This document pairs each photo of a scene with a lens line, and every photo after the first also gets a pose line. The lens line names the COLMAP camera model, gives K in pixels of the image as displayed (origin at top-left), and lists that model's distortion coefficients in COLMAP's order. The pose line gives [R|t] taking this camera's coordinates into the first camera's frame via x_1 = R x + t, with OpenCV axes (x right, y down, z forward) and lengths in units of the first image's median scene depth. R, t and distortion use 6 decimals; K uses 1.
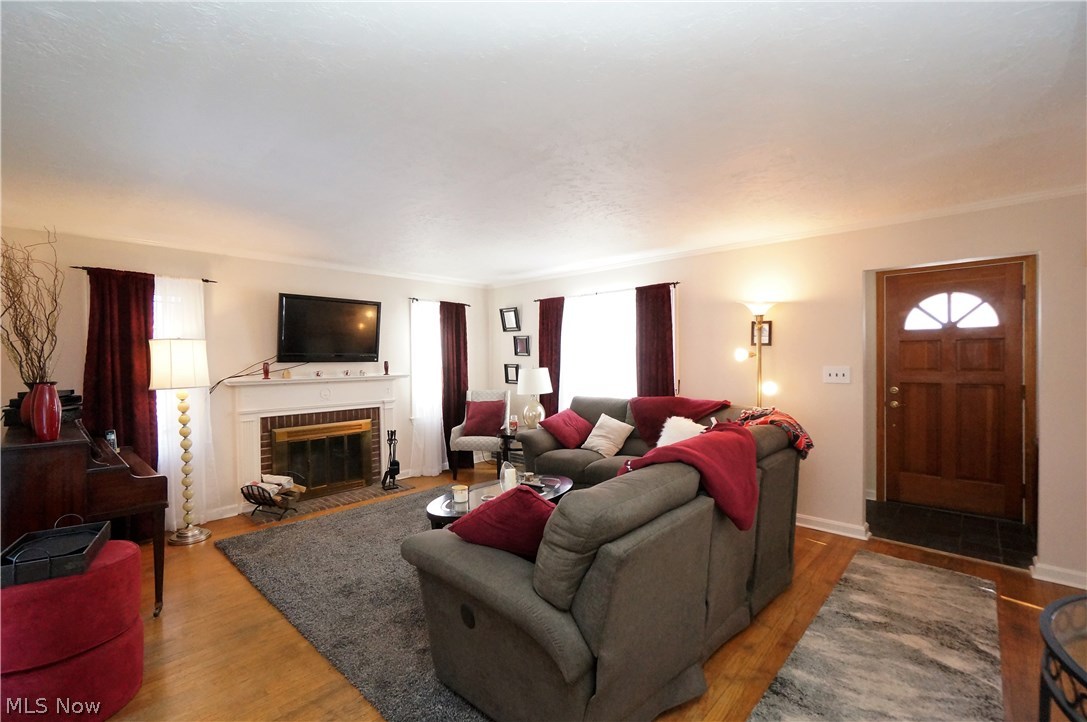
lens RADIAL K [[469.2, 0, 543.5], [0, 469.2, 361.0], [0, 0, 1]] dist [0.000016, 0.000014]
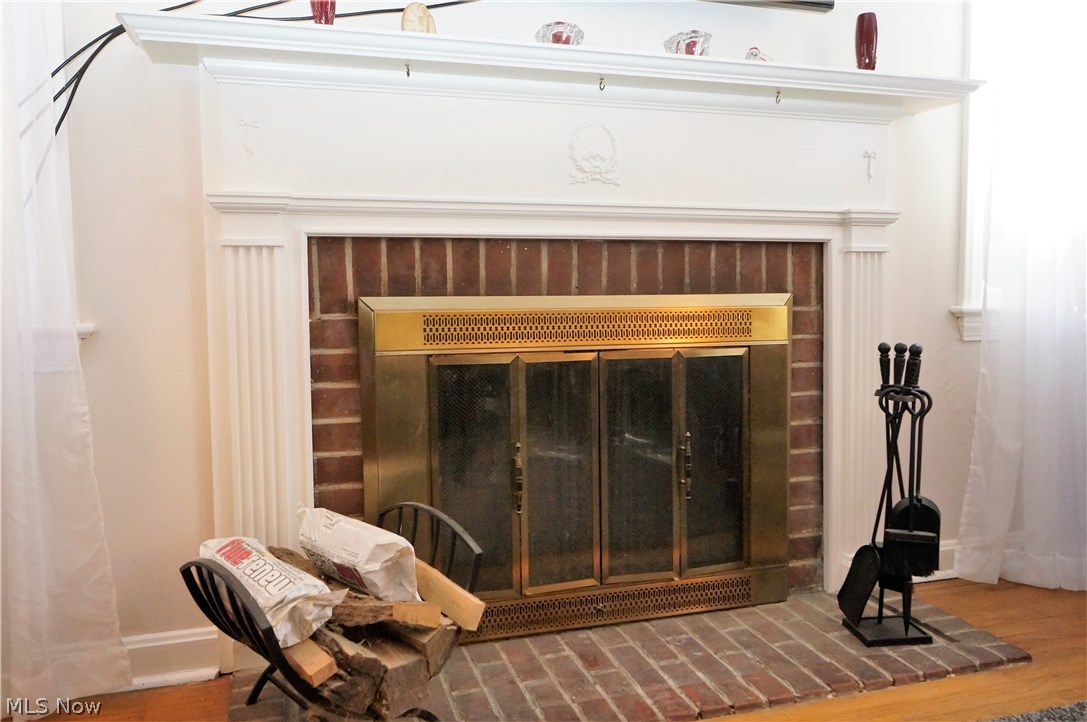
lens RADIAL K [[847.7, 0, 543.5], [0, 847.7, 361.0], [0, 0, 1]] dist [-0.124980, 0.000941]
pose [[0.869265, 0.034138, -0.493167, -0.288428], [-0.001953, 0.997842, 0.065630, 0.134648], [0.494343, -0.056086, 0.867456, 0.641996]]
